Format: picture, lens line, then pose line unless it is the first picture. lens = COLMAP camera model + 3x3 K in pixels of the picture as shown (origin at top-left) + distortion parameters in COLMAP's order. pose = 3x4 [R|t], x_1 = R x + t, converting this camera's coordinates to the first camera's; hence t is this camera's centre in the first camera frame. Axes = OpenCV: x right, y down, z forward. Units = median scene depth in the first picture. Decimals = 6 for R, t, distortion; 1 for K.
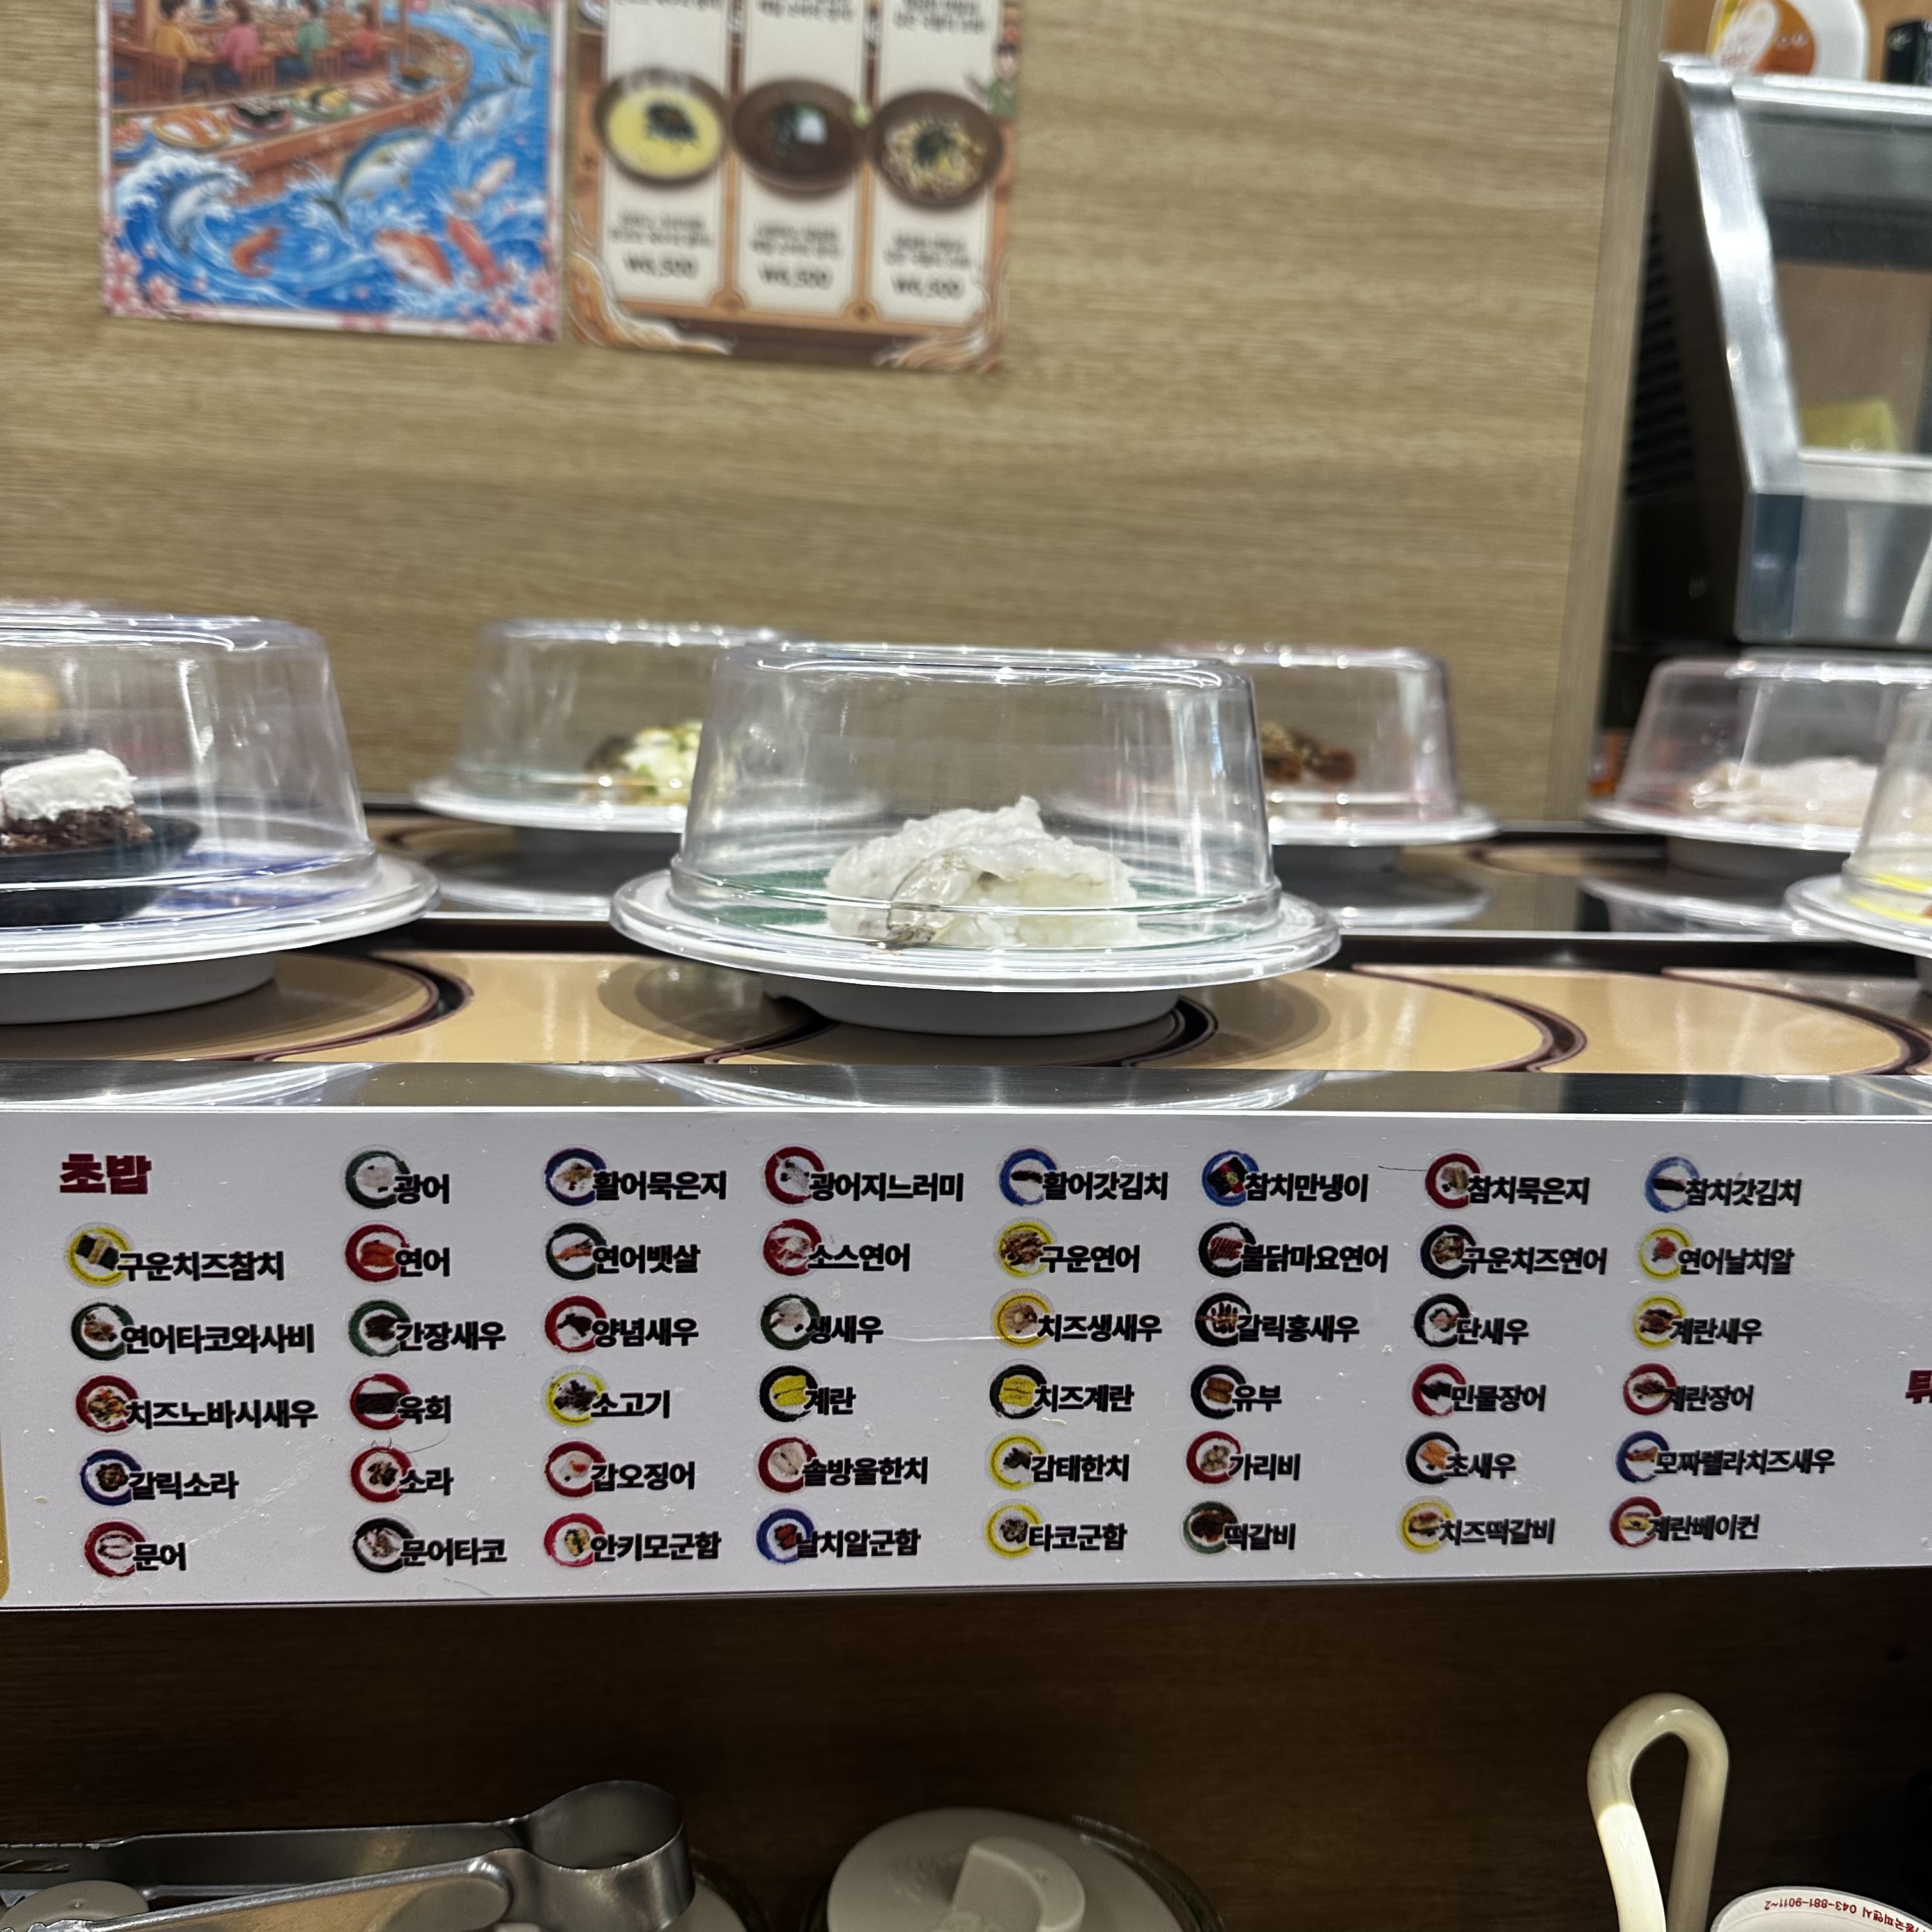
lens RADIAL K [[1774.6, 0, 966.0], [0, 1774.6, 966.0], [0, 0, 1]] dist [0.021172, -0.101737]
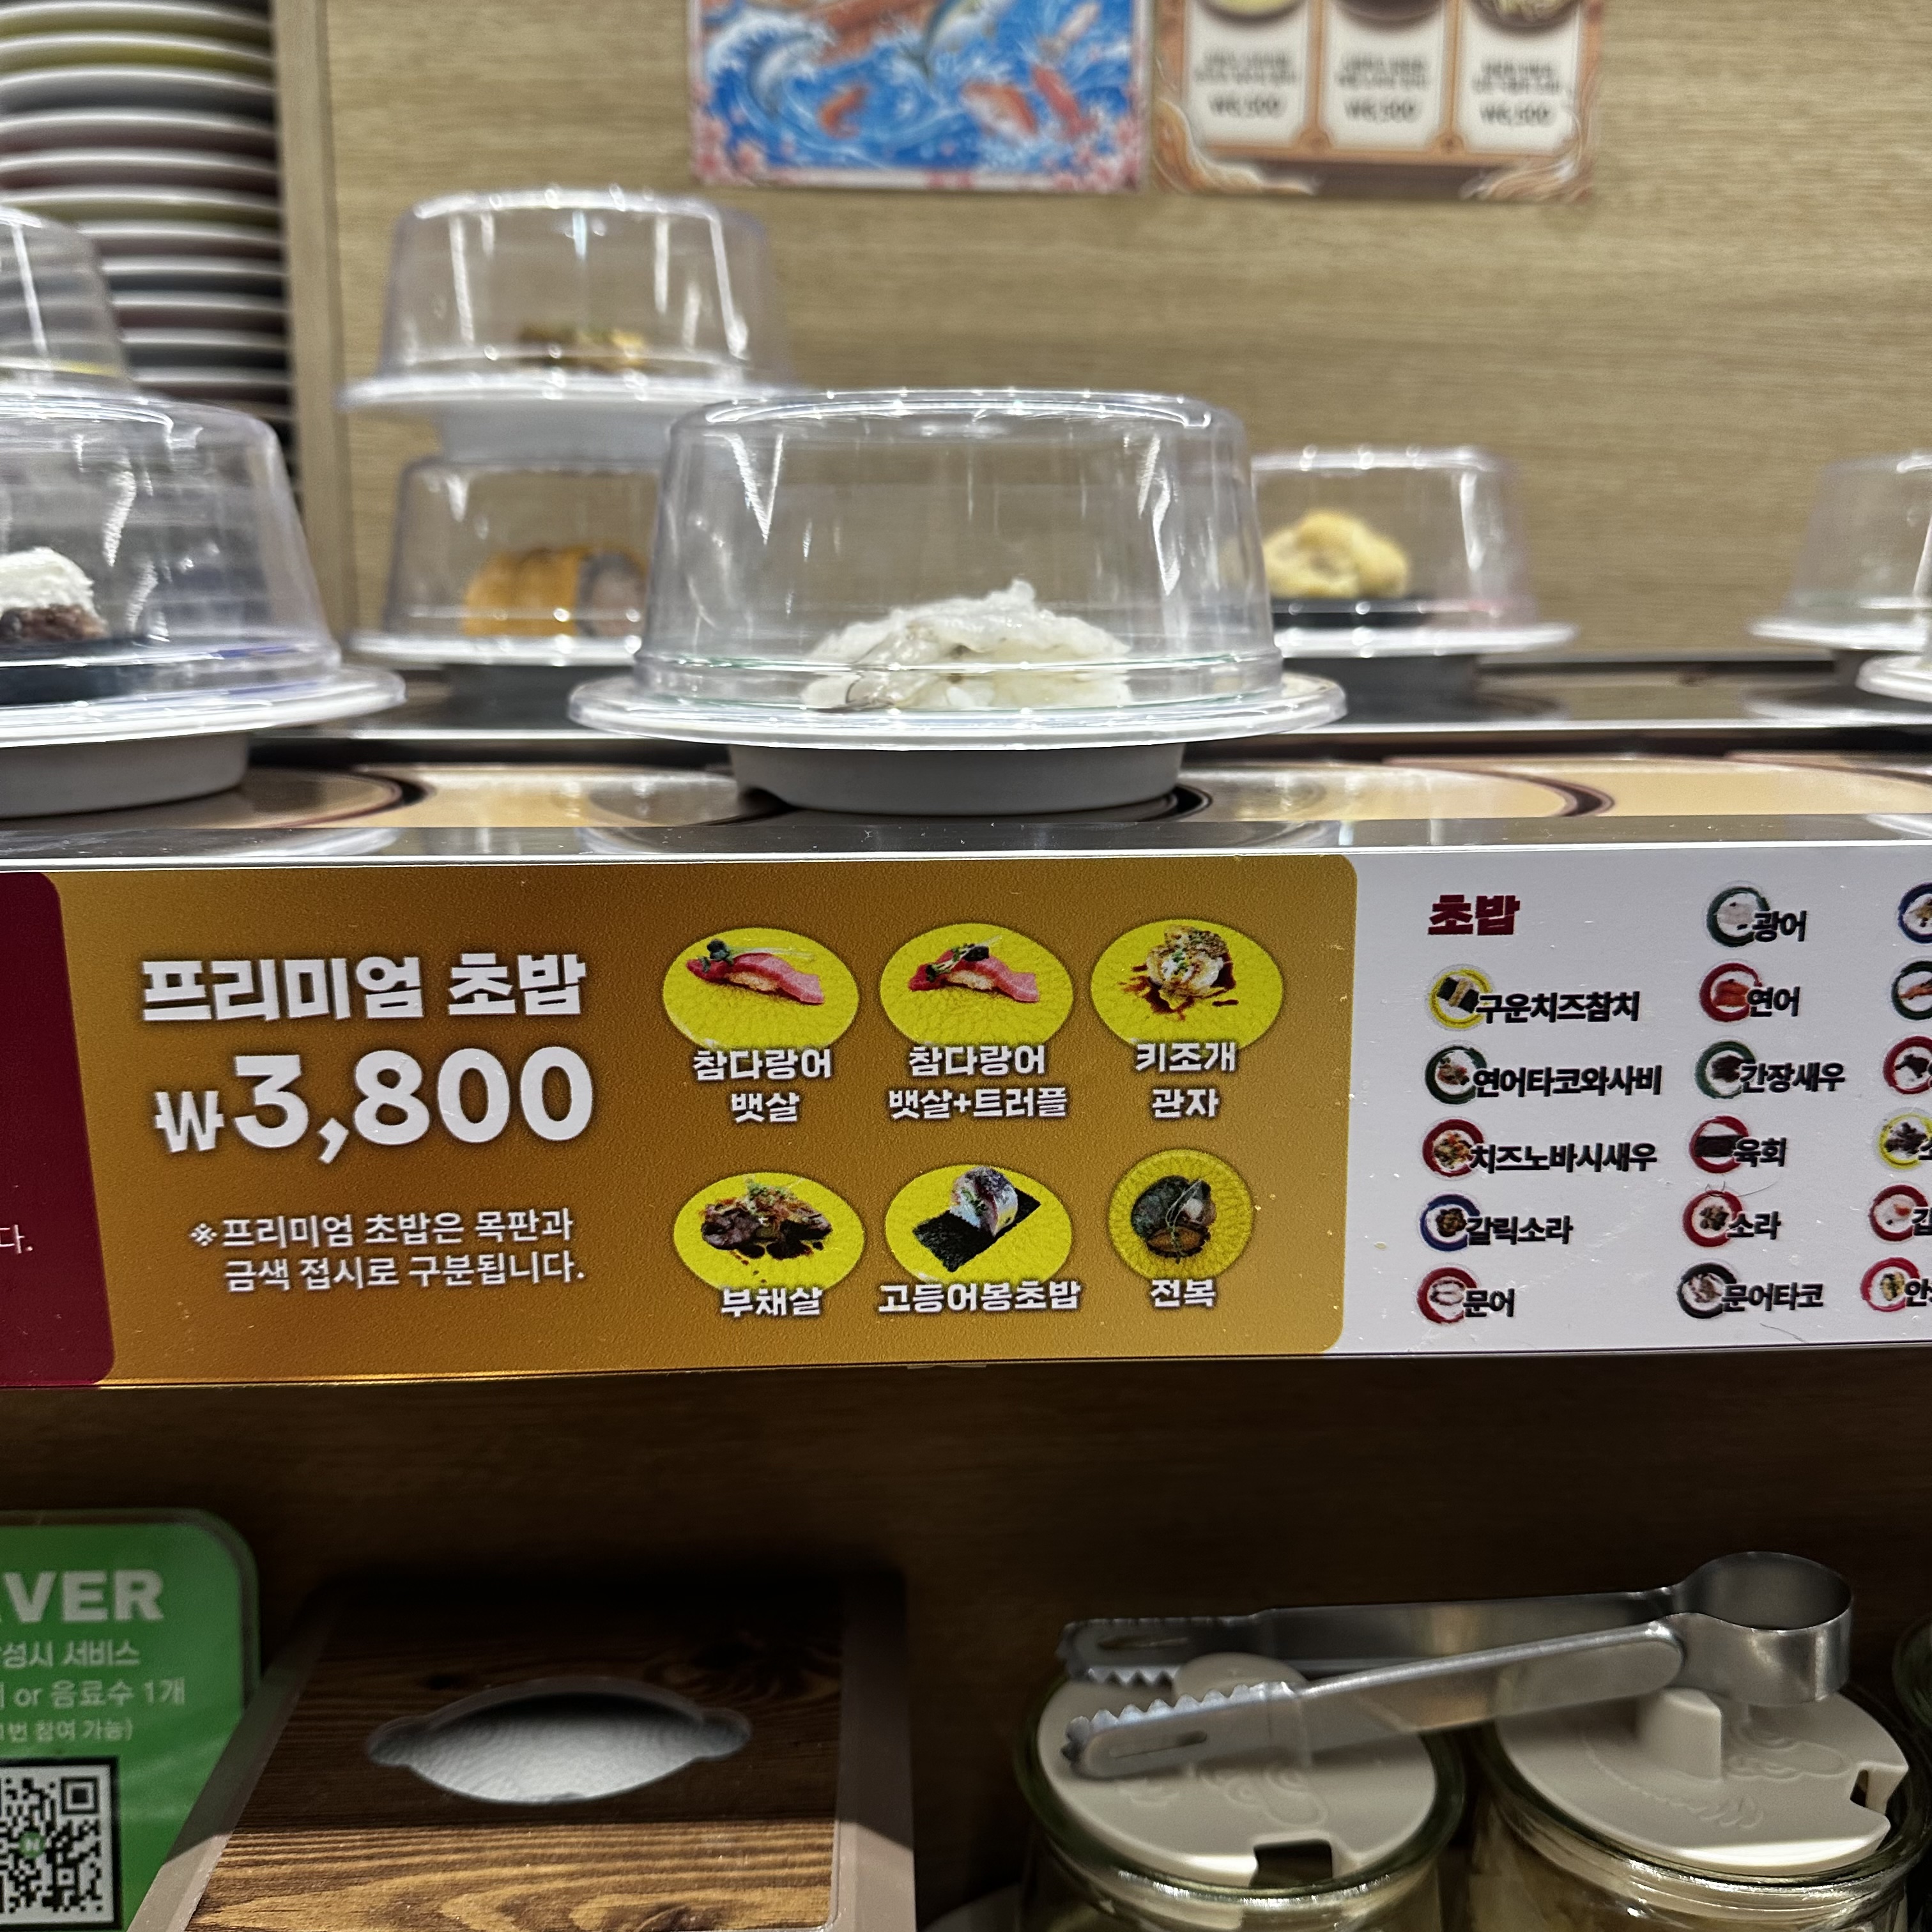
lens RADIAL K [[1774.6, 0, 966.0], [0, 1774.6, 966.0], [0, 0, 1]] dist [0.021172, -0.101737]
pose [[0.995408, -0.019417, -0.093733, -0.651313], [0.023453, 0.998836, 0.042157, 0.093605], [0.092805, -0.044162, 0.994704, -0.021302]]
